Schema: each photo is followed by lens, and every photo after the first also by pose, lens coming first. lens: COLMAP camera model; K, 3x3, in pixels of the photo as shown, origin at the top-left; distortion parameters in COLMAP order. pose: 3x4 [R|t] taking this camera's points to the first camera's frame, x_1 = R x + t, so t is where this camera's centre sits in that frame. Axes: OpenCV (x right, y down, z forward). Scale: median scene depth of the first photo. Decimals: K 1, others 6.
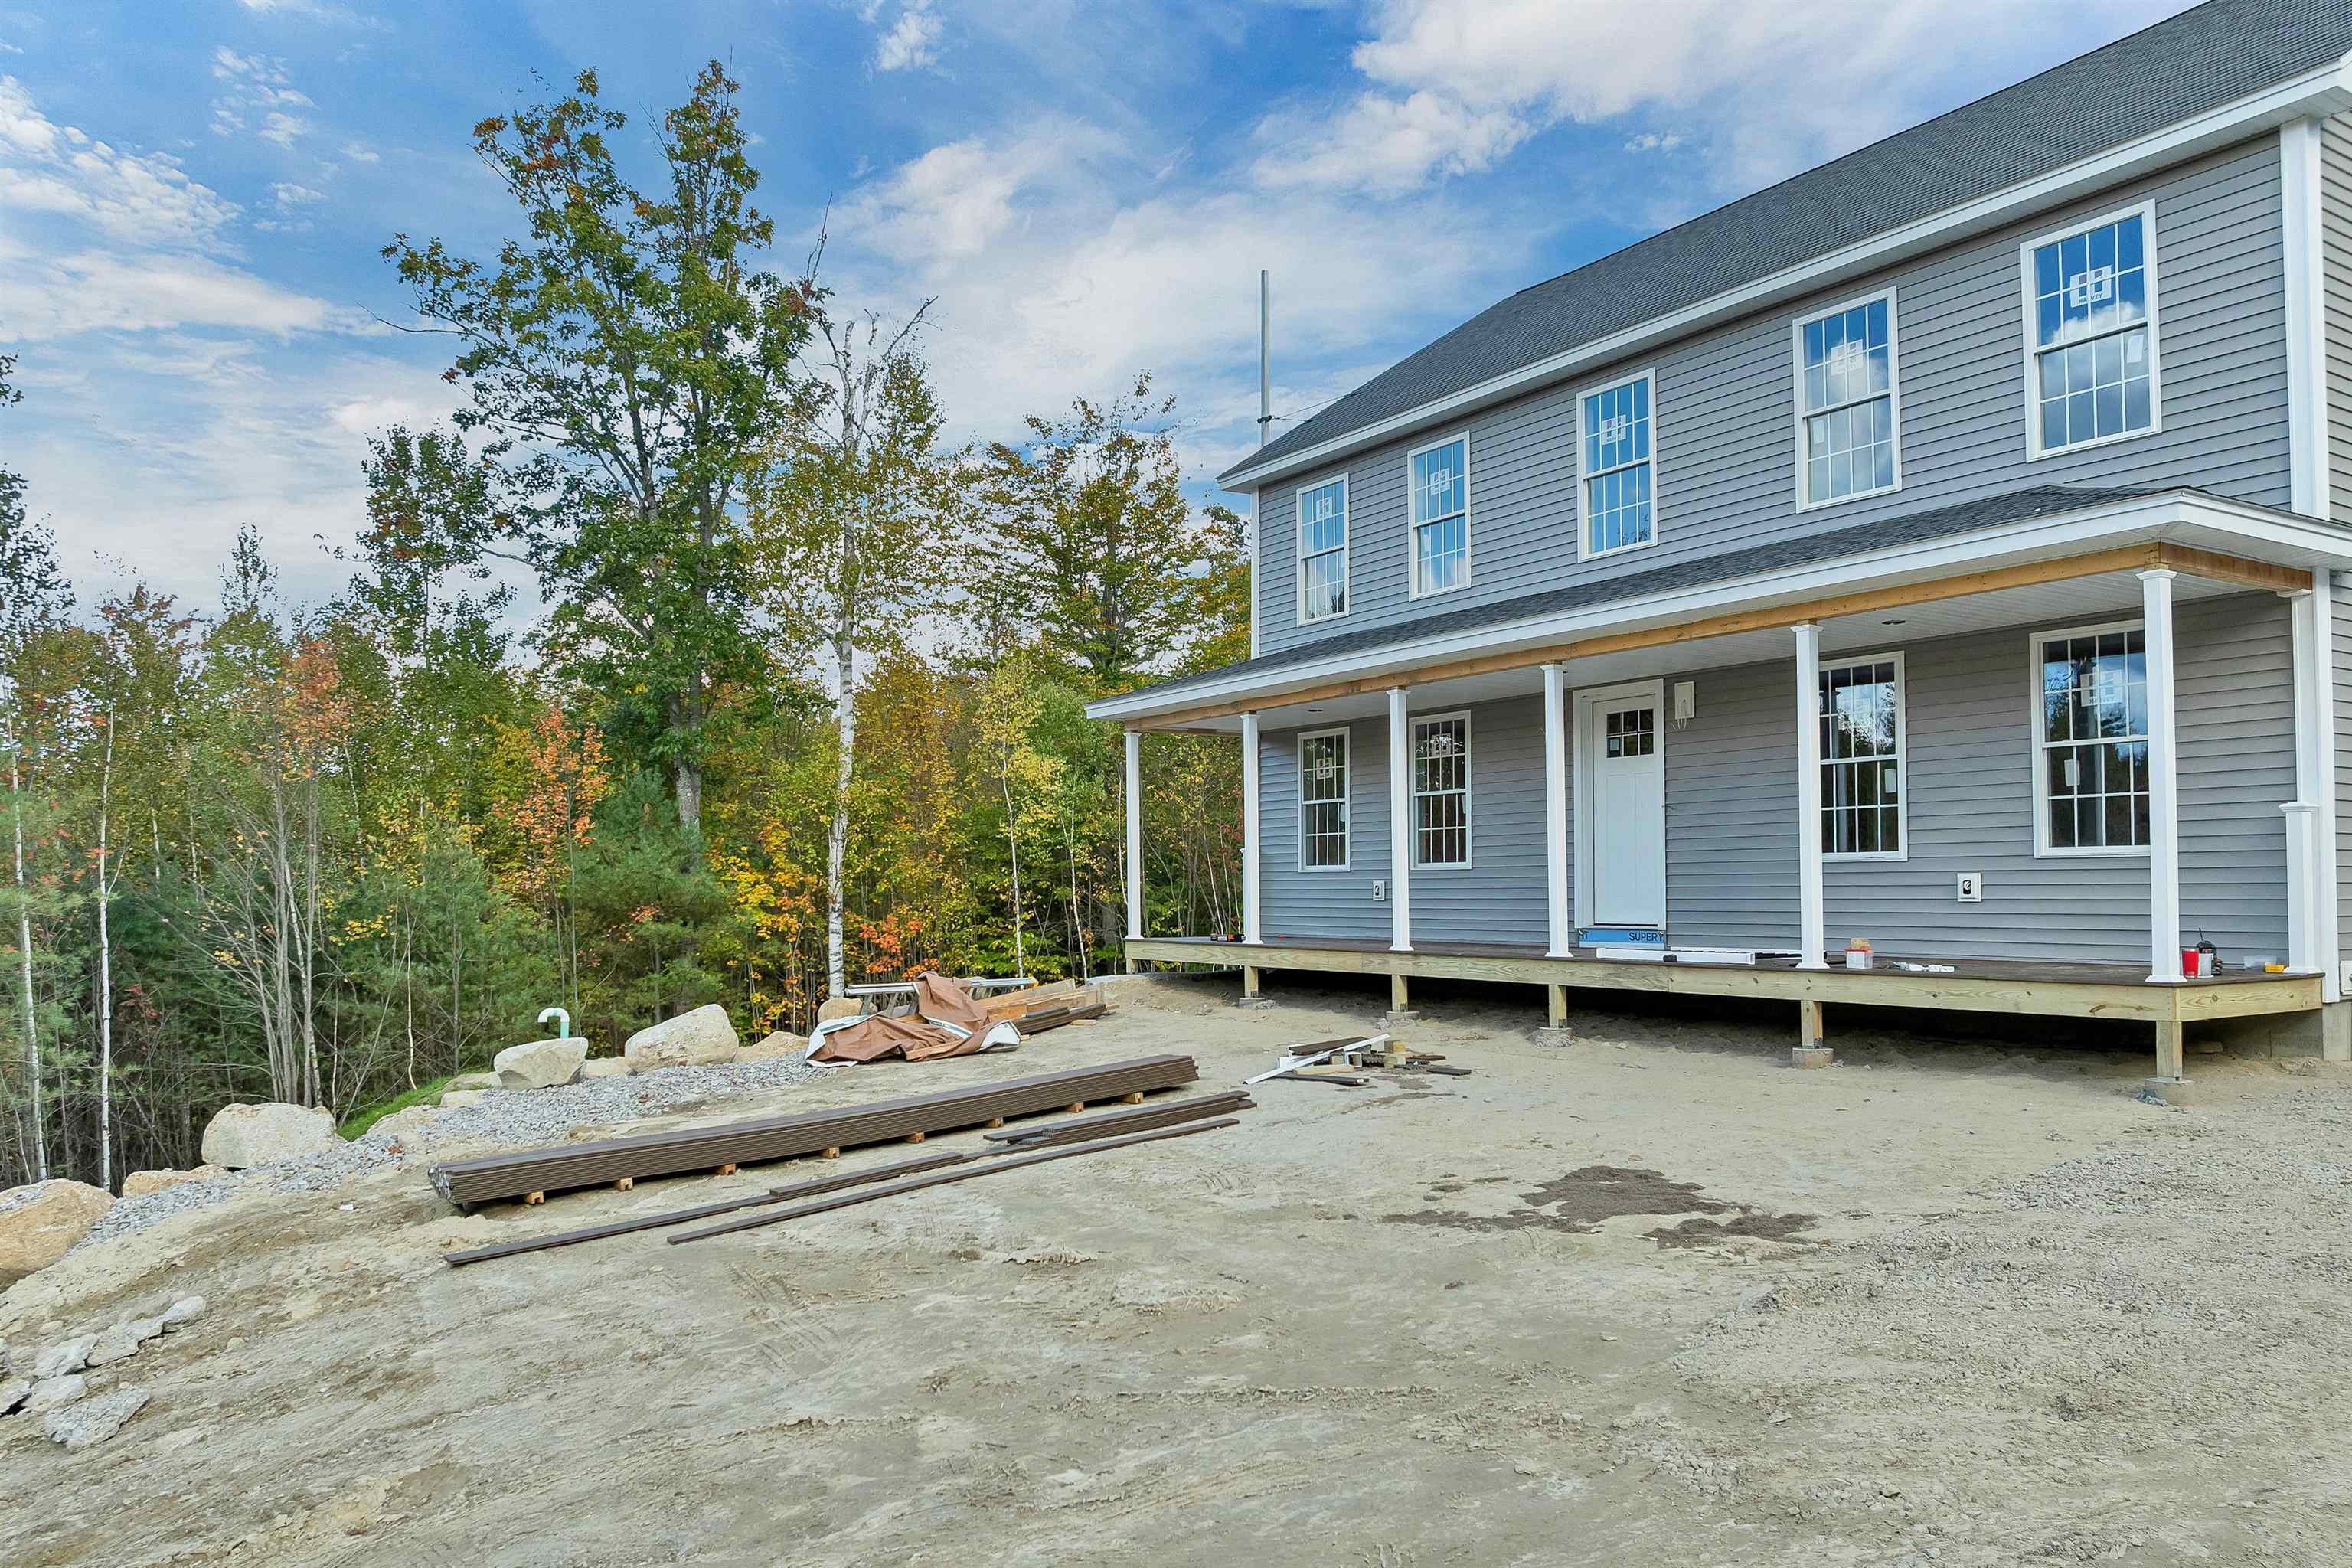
lens RADIAL K [[1710.6, 0, 1240.0], [0, 1710.6, 835.1], [0, 0, 1]] dist [-0.034828, -0.002179]
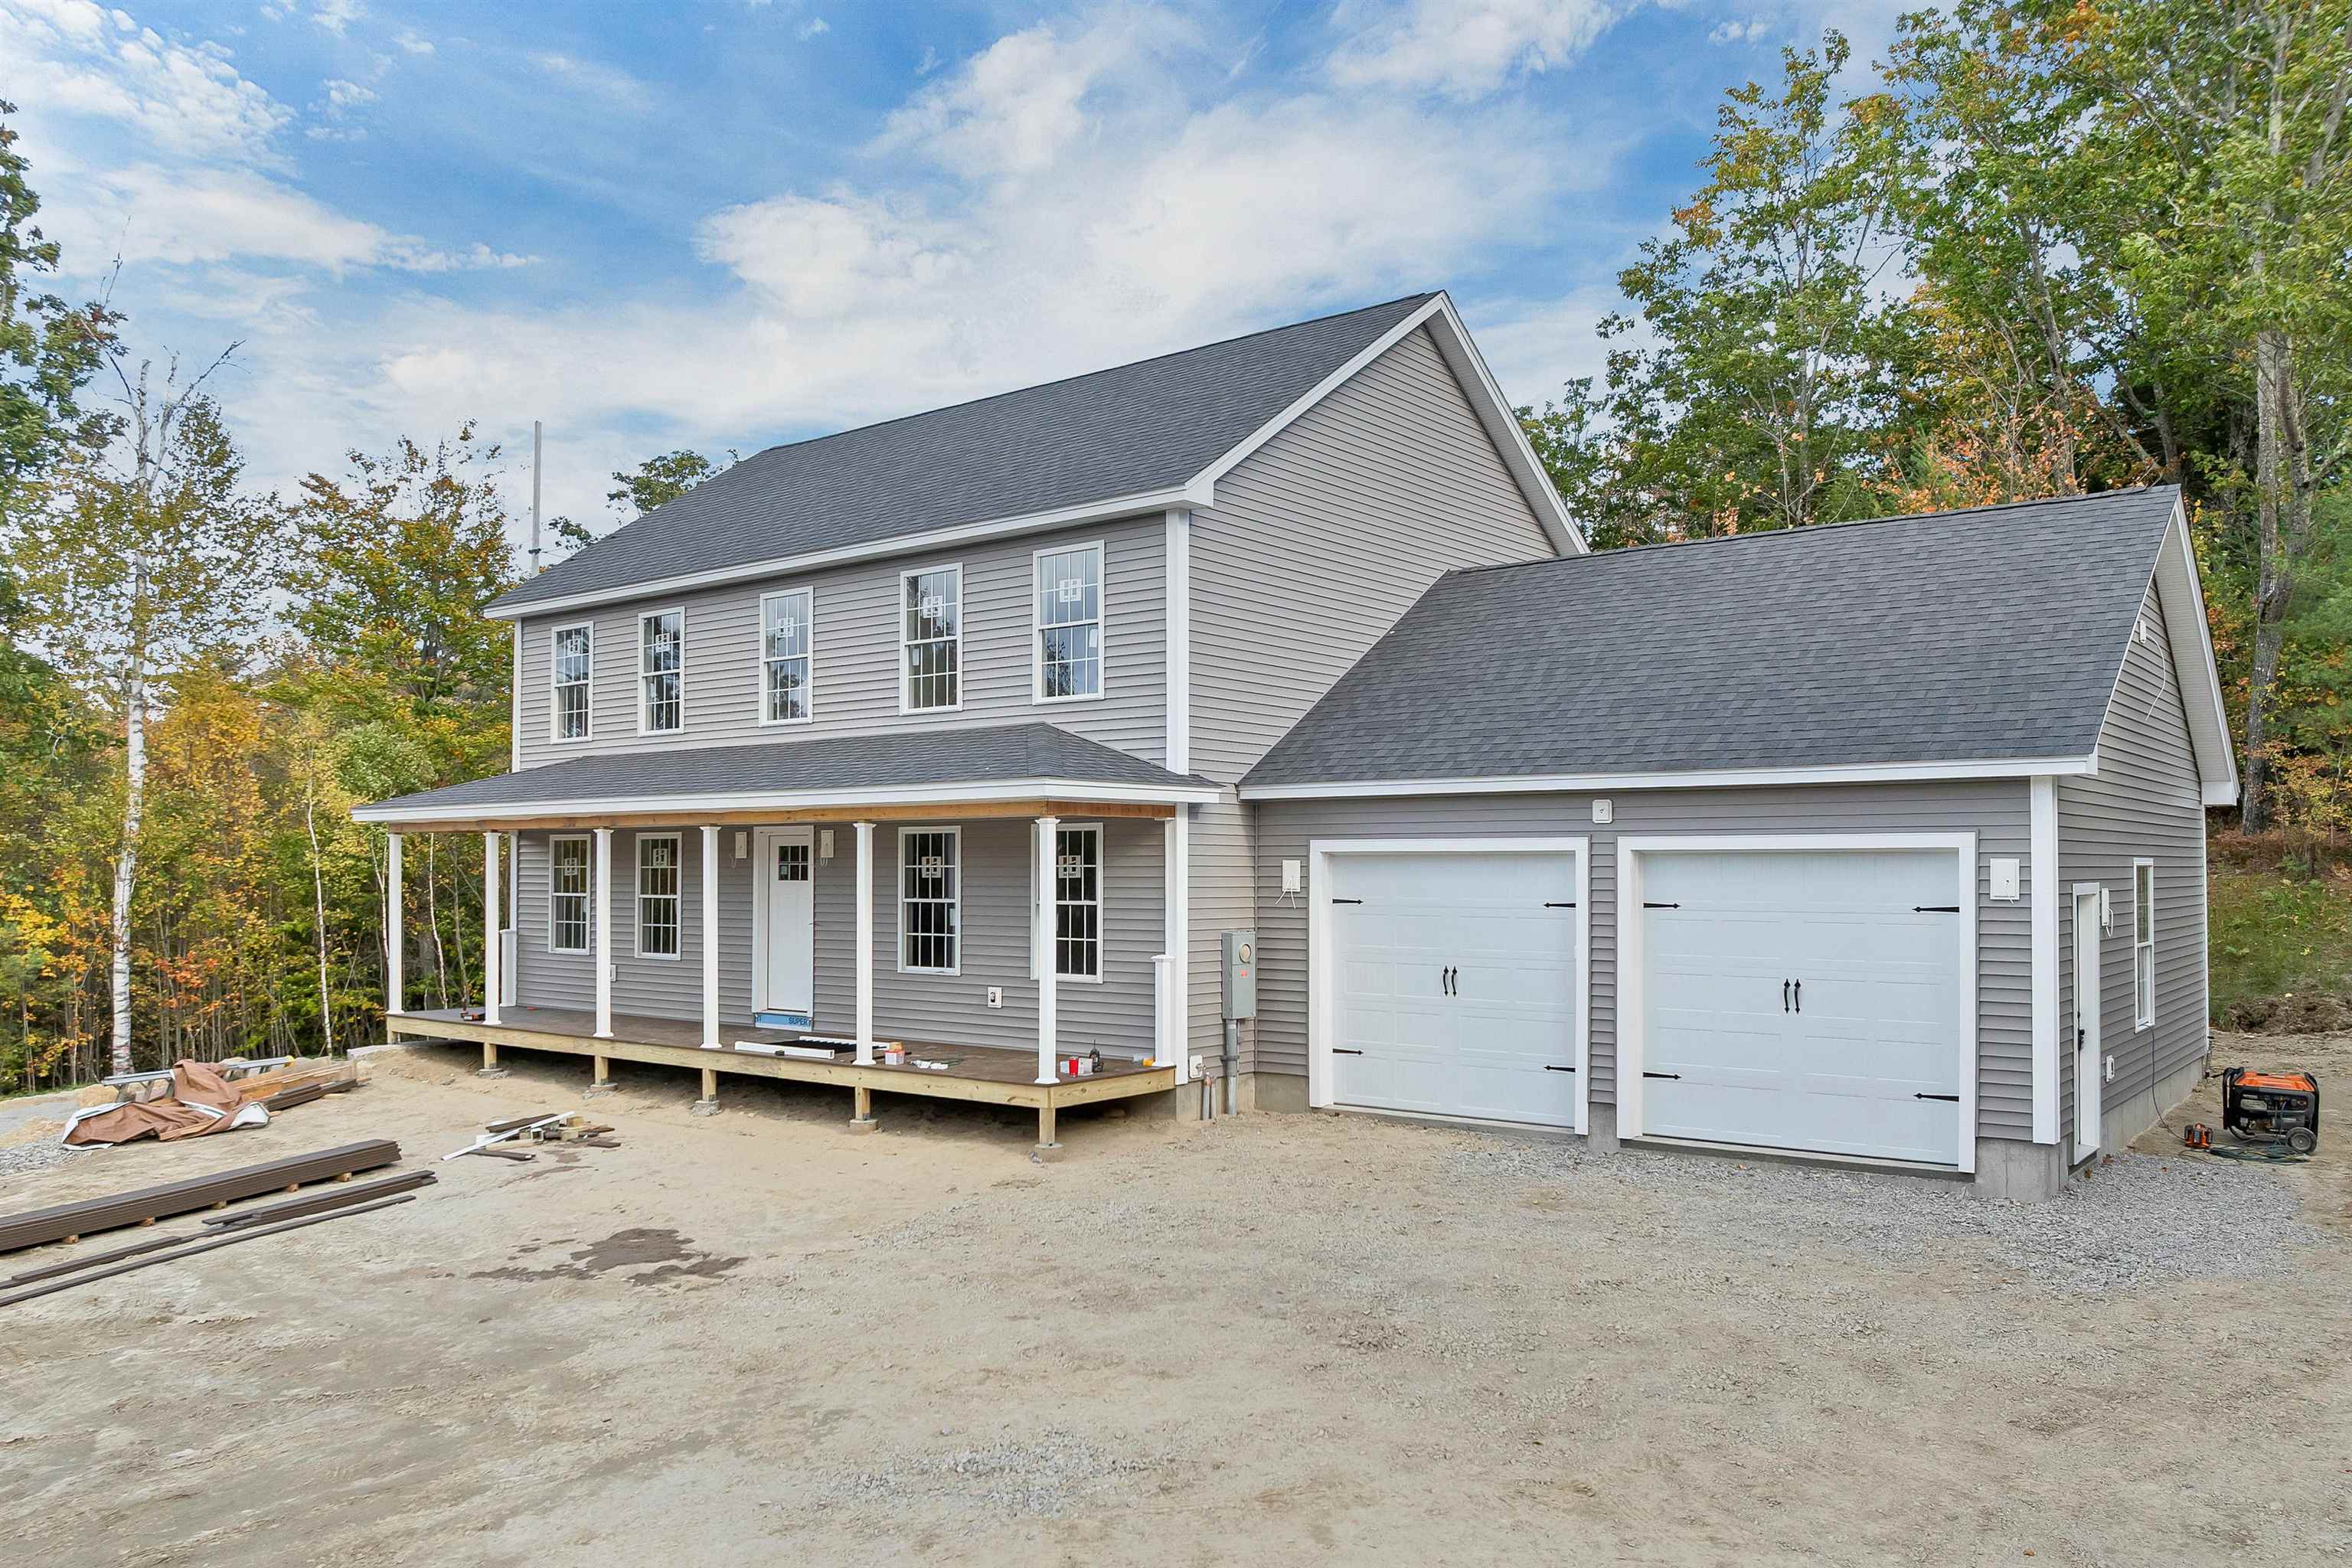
lens RADIAL K [[1720.8, 0, 1231.5], [0, 1720.8, 814.4], [0, 0, 1]] dist [-0.031686, -0.000508]
pose [[0.944449, 0.011180, 0.328467, 0.166133], [-0.011763, 0.999931, -0.000211, -0.145807], [-0.328447, -0.003664, 0.944515, -0.494774]]
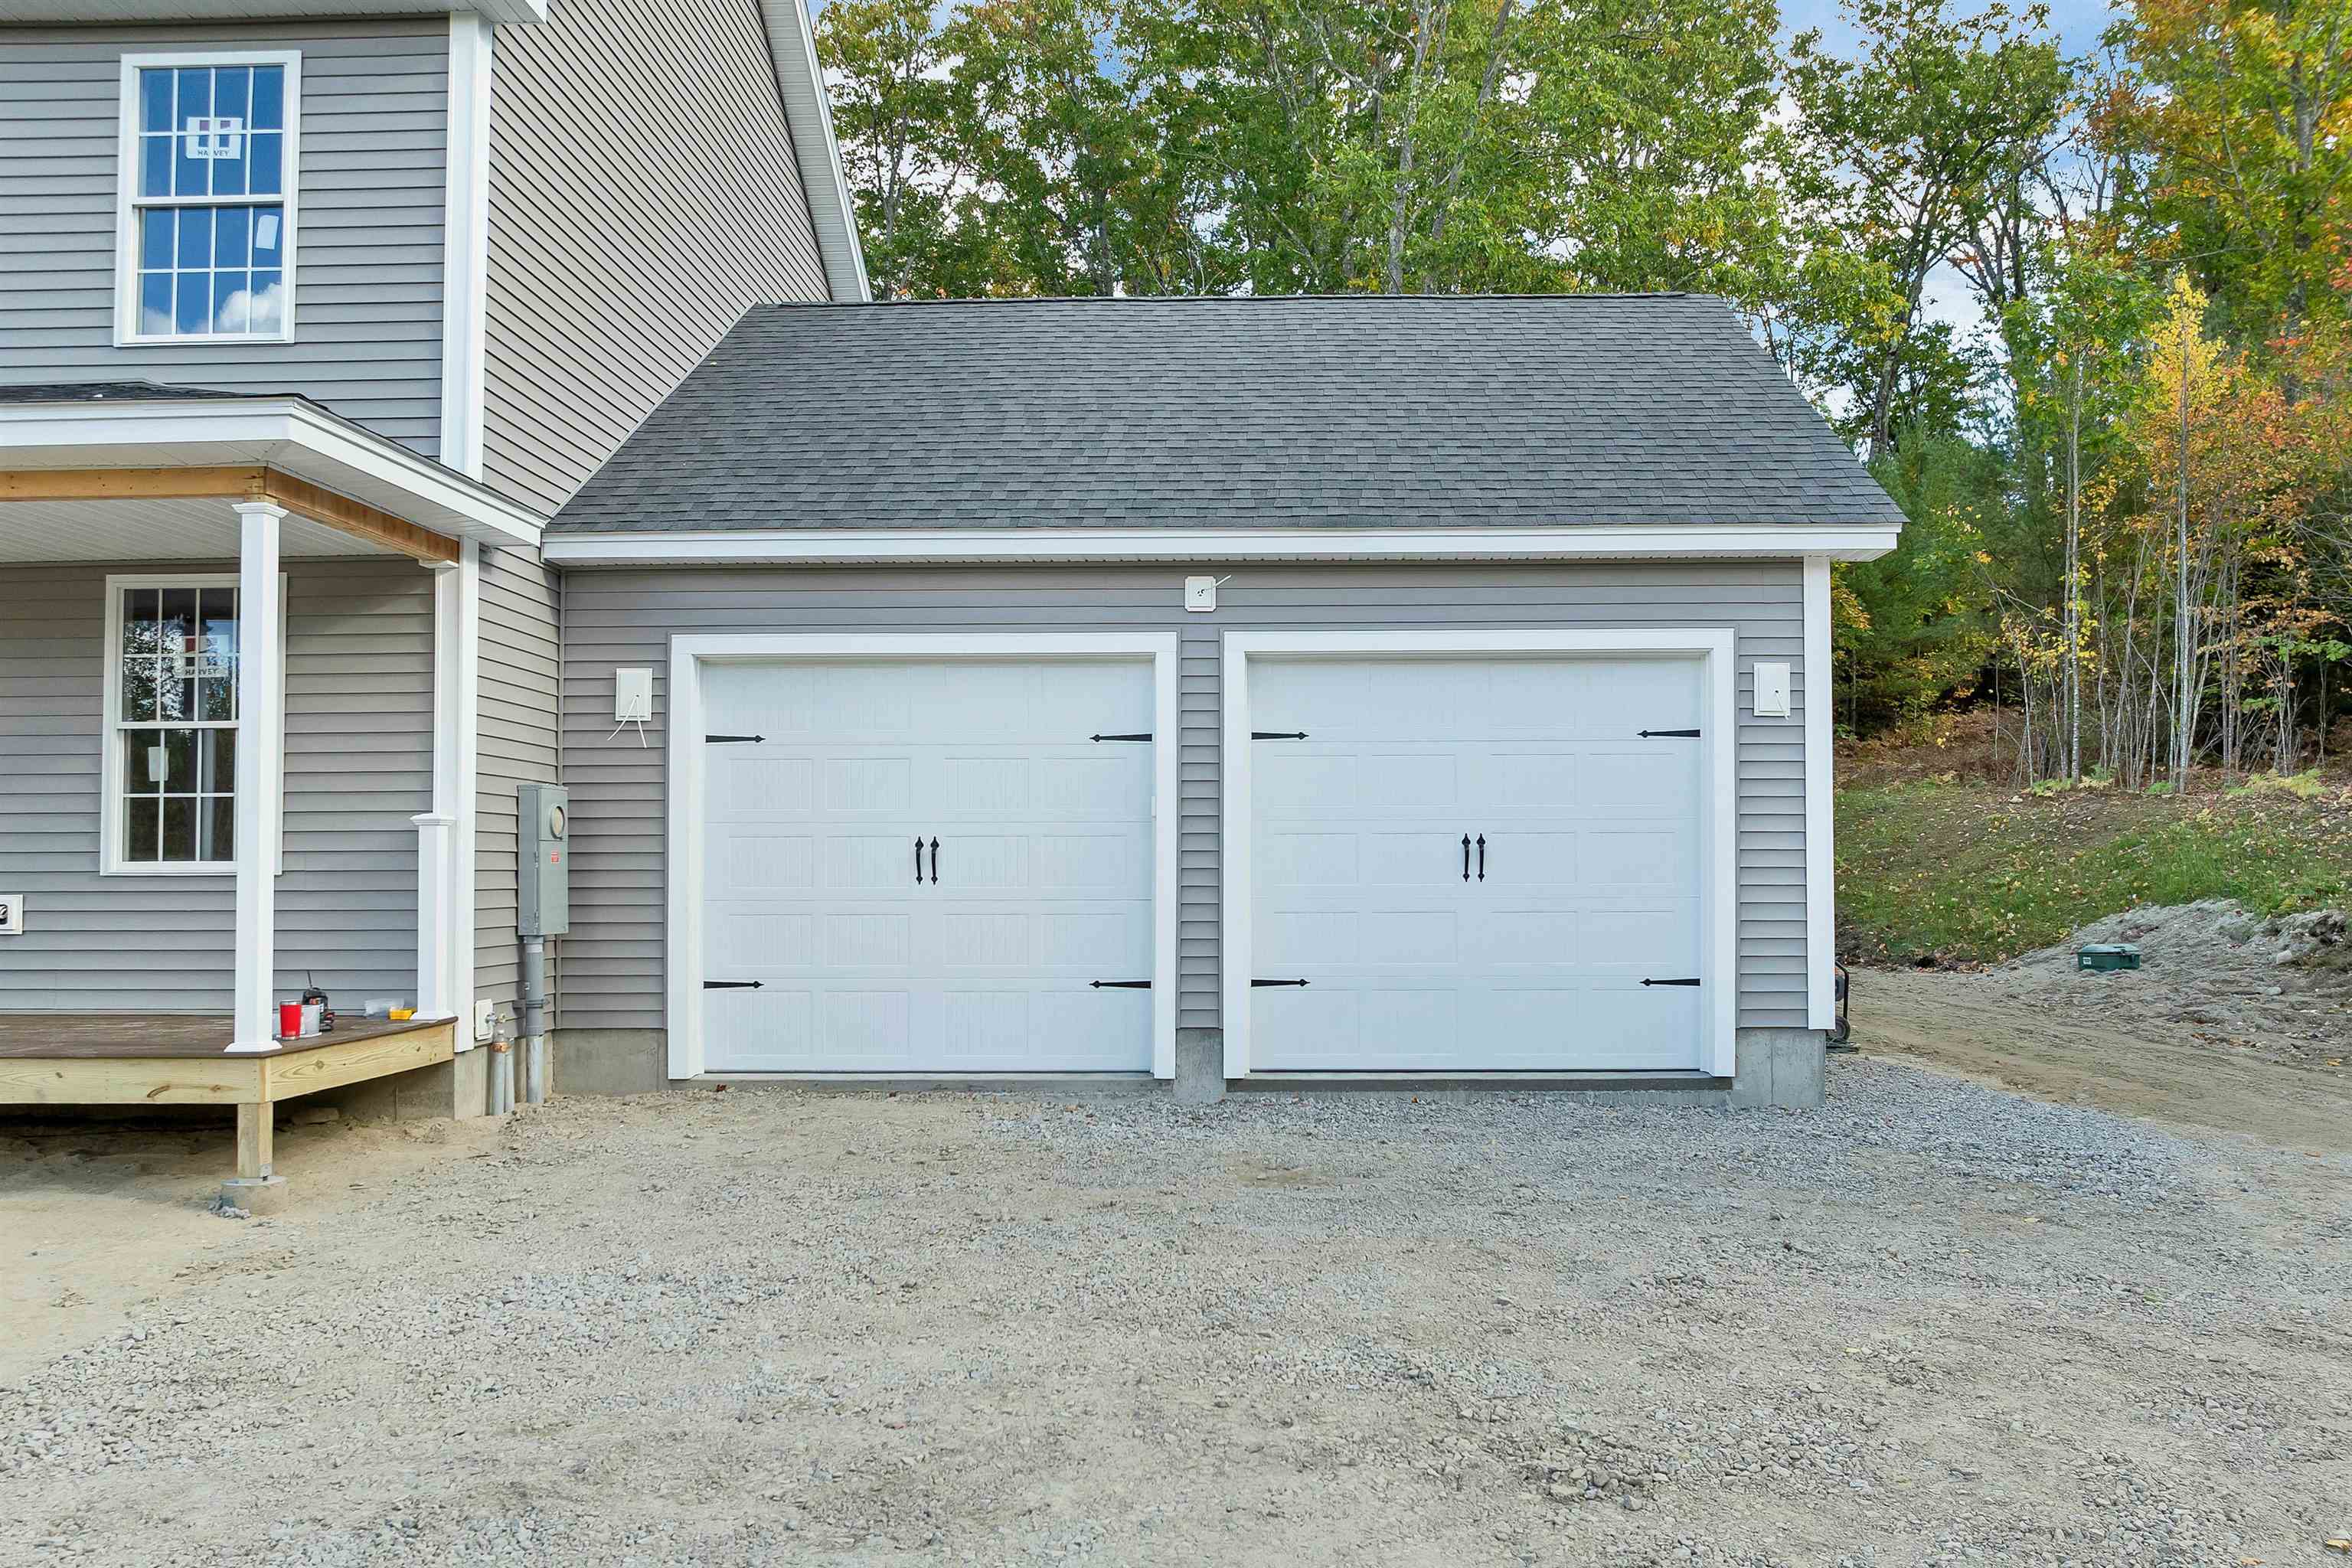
lens RADIAL K [[1720.8, 0, 1231.5], [0, 1720.8, 814.4], [0, 0, 1]] dist [-0.031686, -0.000508]
pose [[0.559857, 0.027841, 0.828121, 0.145850], [-0.023812, 0.999563, -0.017506, -0.013788], [-0.828247, -0.009918, 0.560276, 0.195730]]
